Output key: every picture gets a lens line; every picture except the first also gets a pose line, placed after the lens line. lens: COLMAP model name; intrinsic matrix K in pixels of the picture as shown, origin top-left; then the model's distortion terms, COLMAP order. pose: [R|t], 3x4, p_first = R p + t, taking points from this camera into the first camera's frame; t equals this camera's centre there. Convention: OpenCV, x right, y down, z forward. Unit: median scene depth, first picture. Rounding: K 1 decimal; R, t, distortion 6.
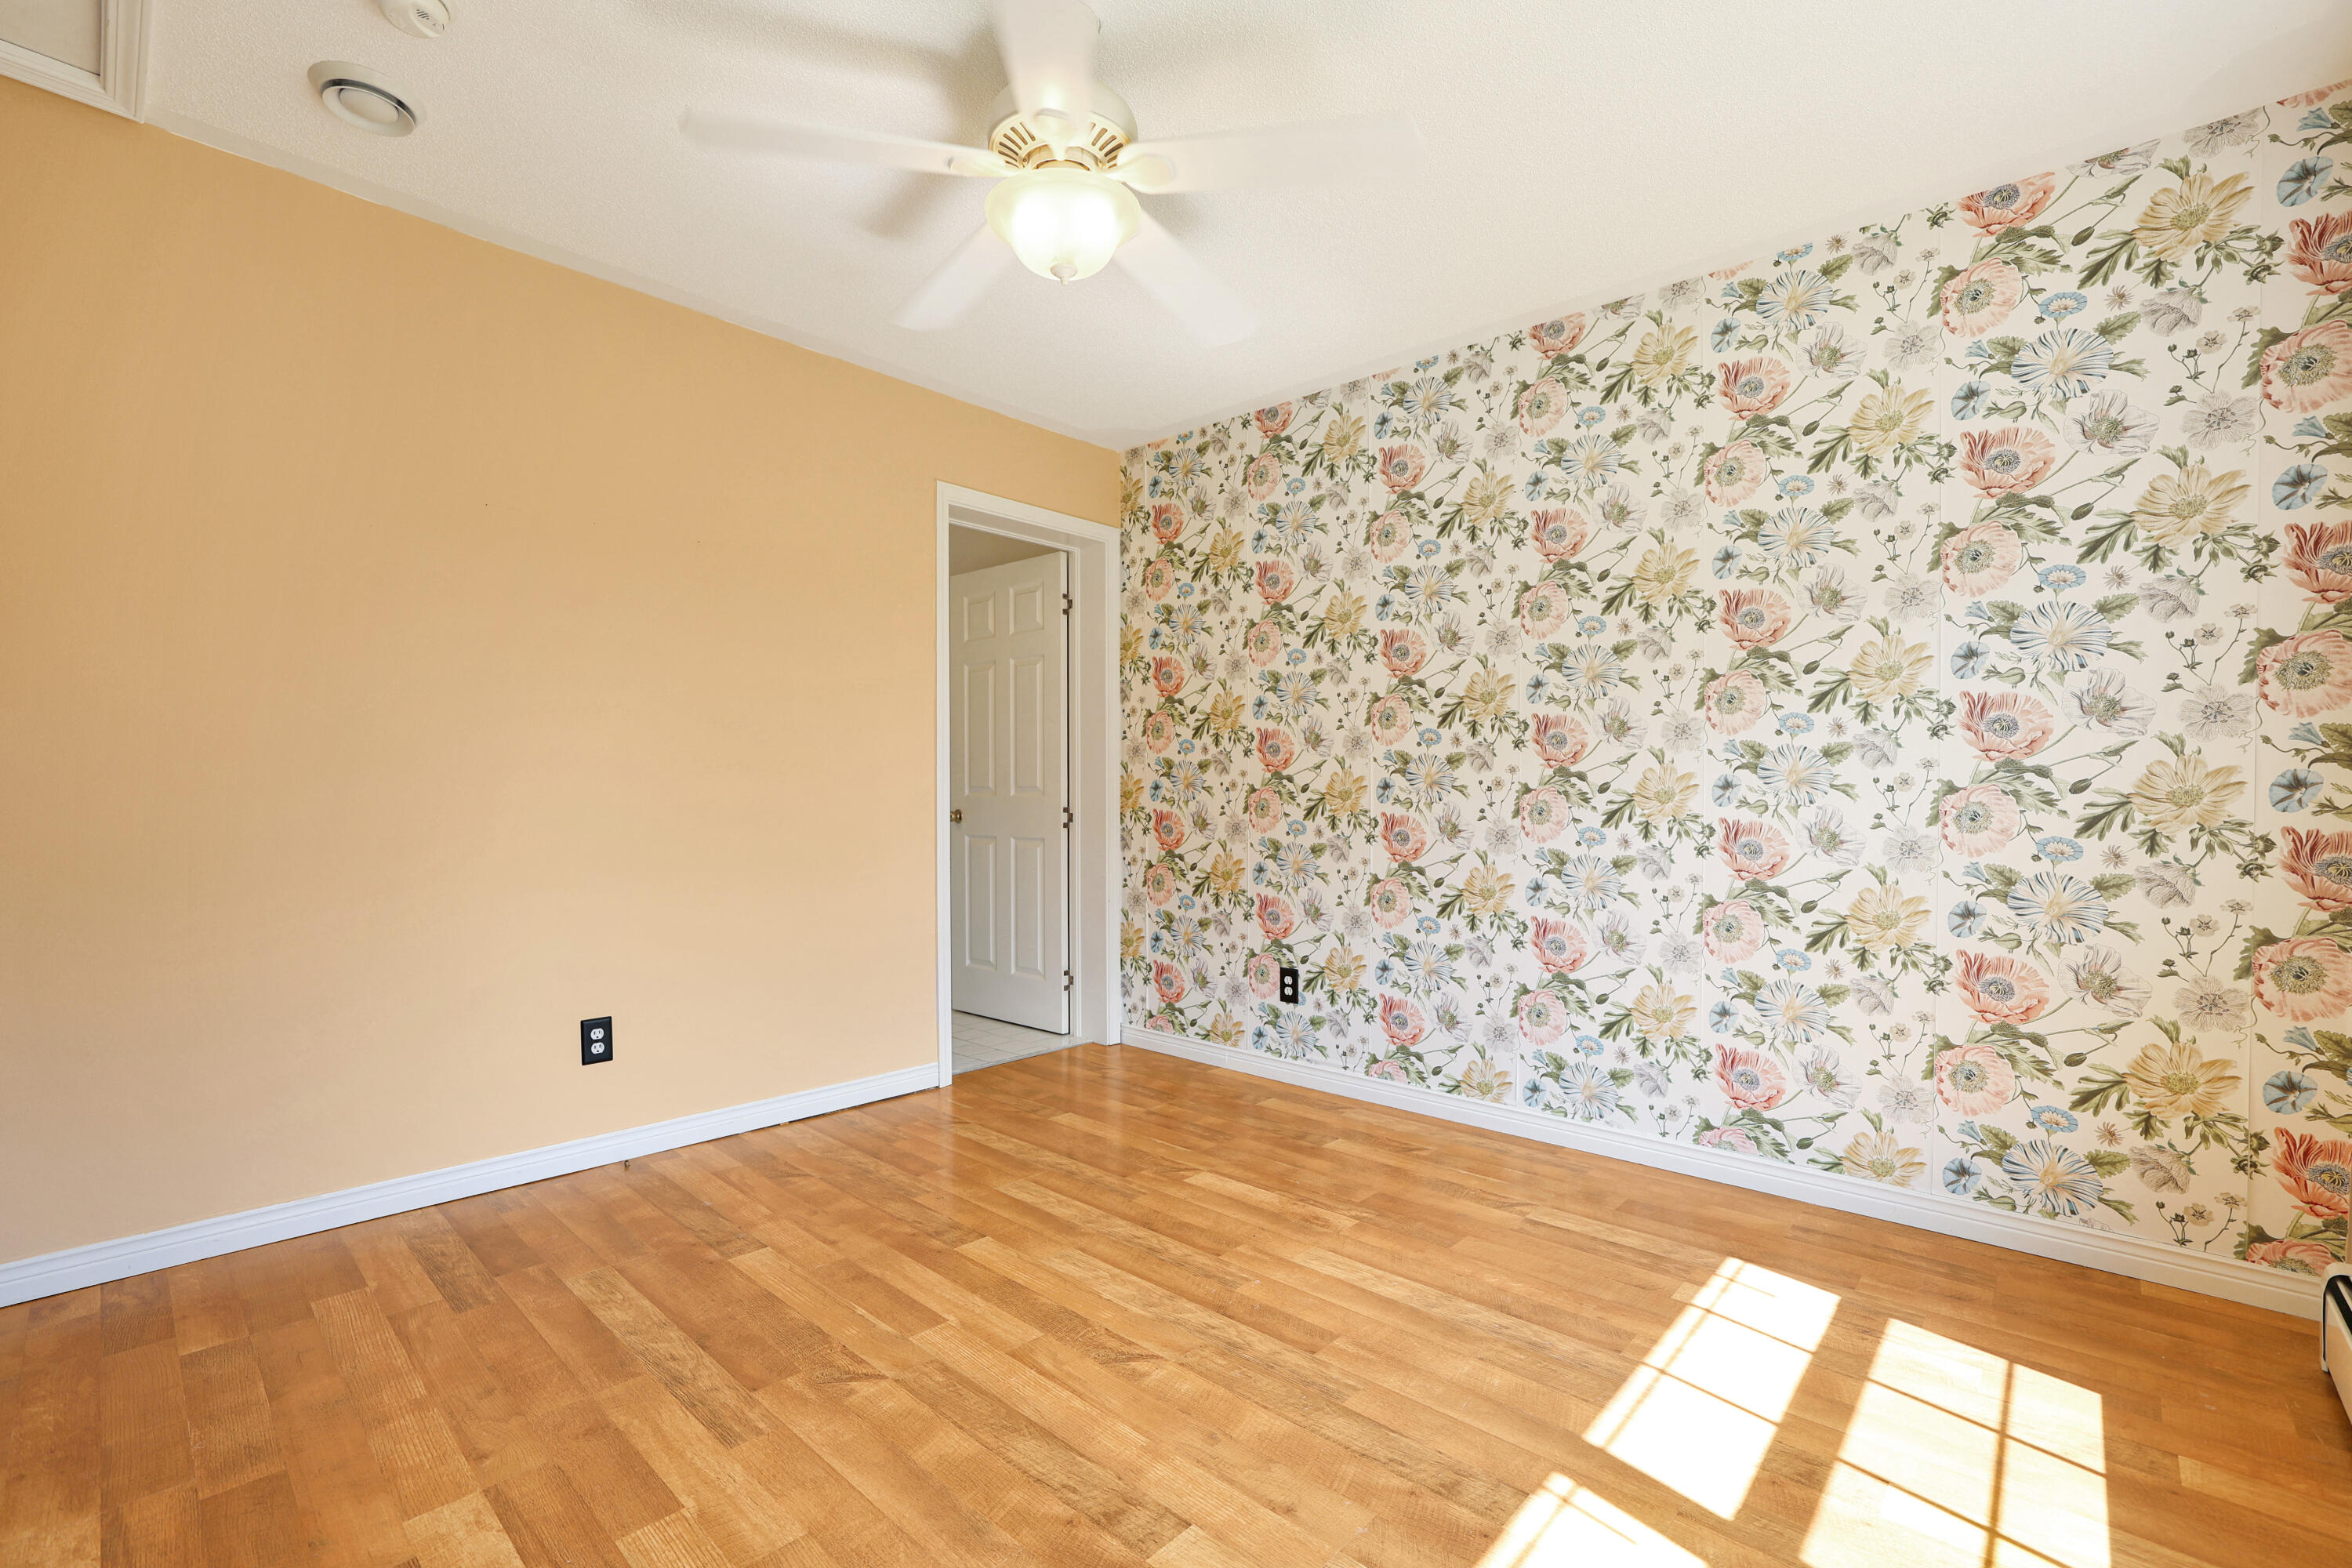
lens RADIAL K [[1038.7, 0, 1176.3], [0, 1038.7, 808.6], [0, 0, 1]] dist [-0.053052, 0.020368]
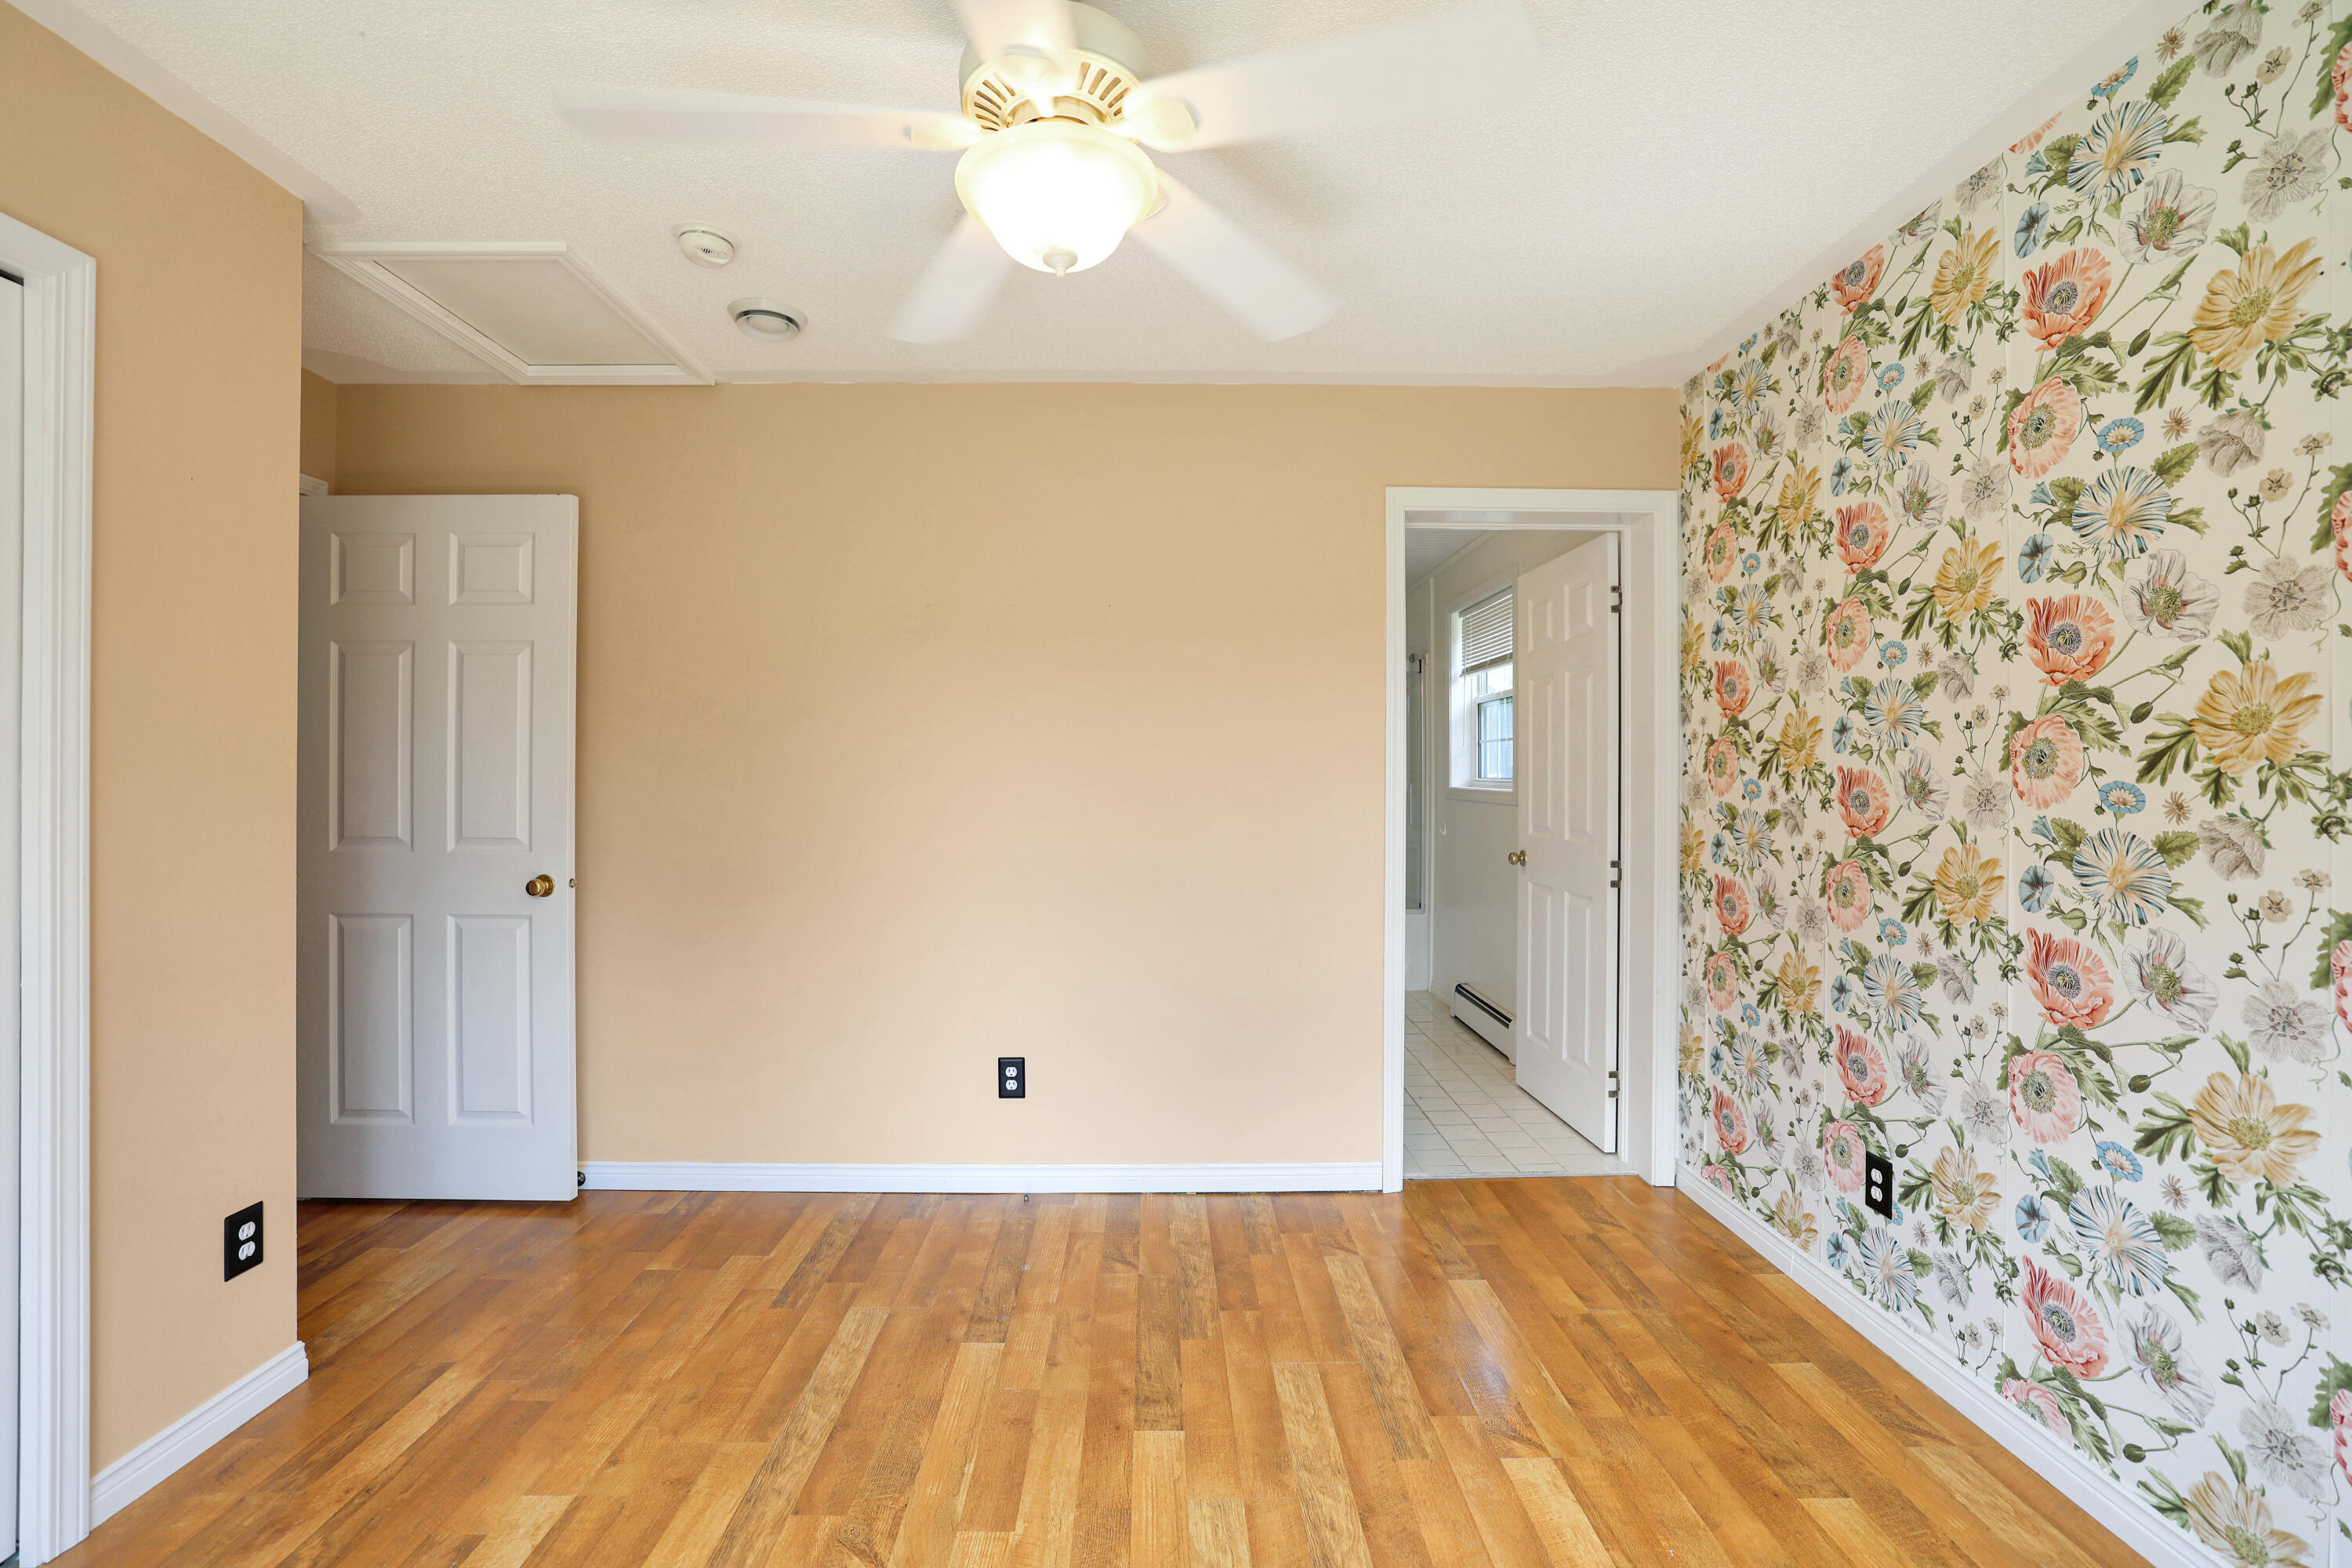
lens RADIAL K [[1022.5, 0, 1166.3], [0, 1022.5, 772.4], [0, 0, 1]] dist [-0.045853, 0.018306]
pose [[0.683729, -0.003394, -0.729728, 0.304662], [-0.008129, 0.999892, -0.012266, -0.077761], [0.729691, 0.014318, 0.683627, 0.332238]]
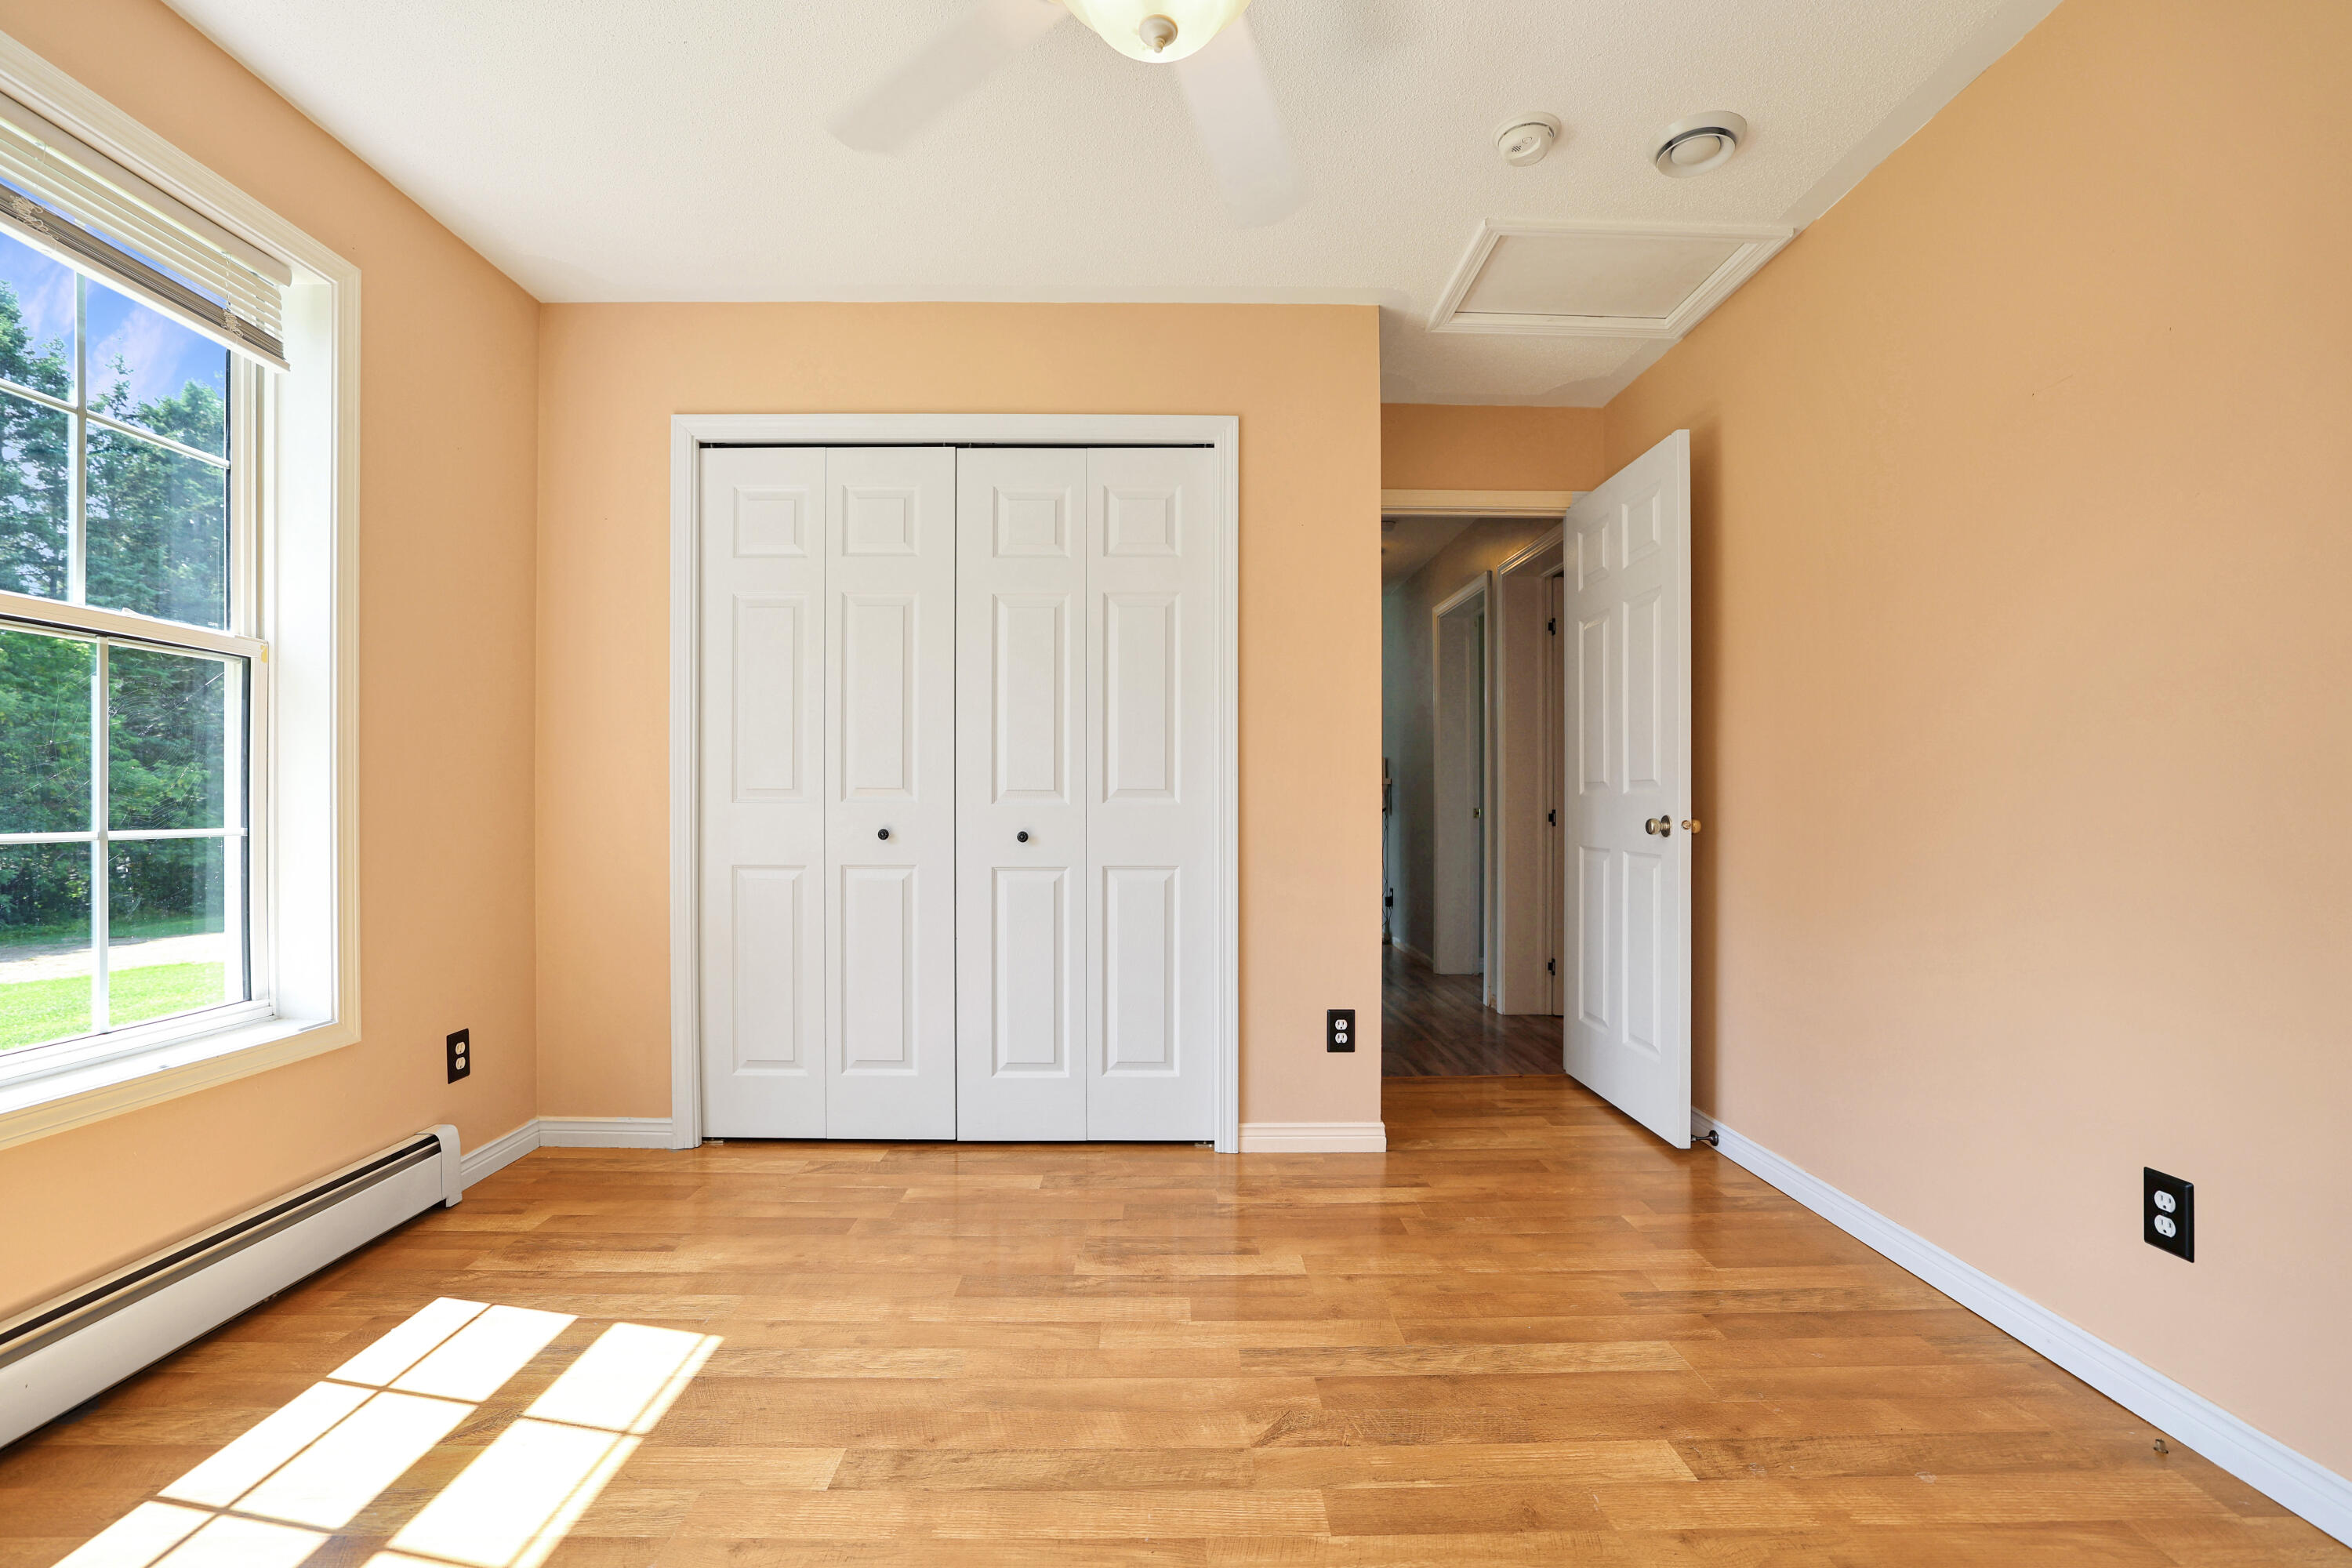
lens RADIAL K [[1013.4, 0, 1164.9], [0, 1013.4, 804.1], [0, 0, 1]] dist [-0.050677, 0.019425]
pose [[-0.734024, -0.005640, -0.679100, 0.208575], [-0.014216, 0.999874, 0.007062, -0.001484], [0.678975, 0.014838, -0.734011, 0.909780]]
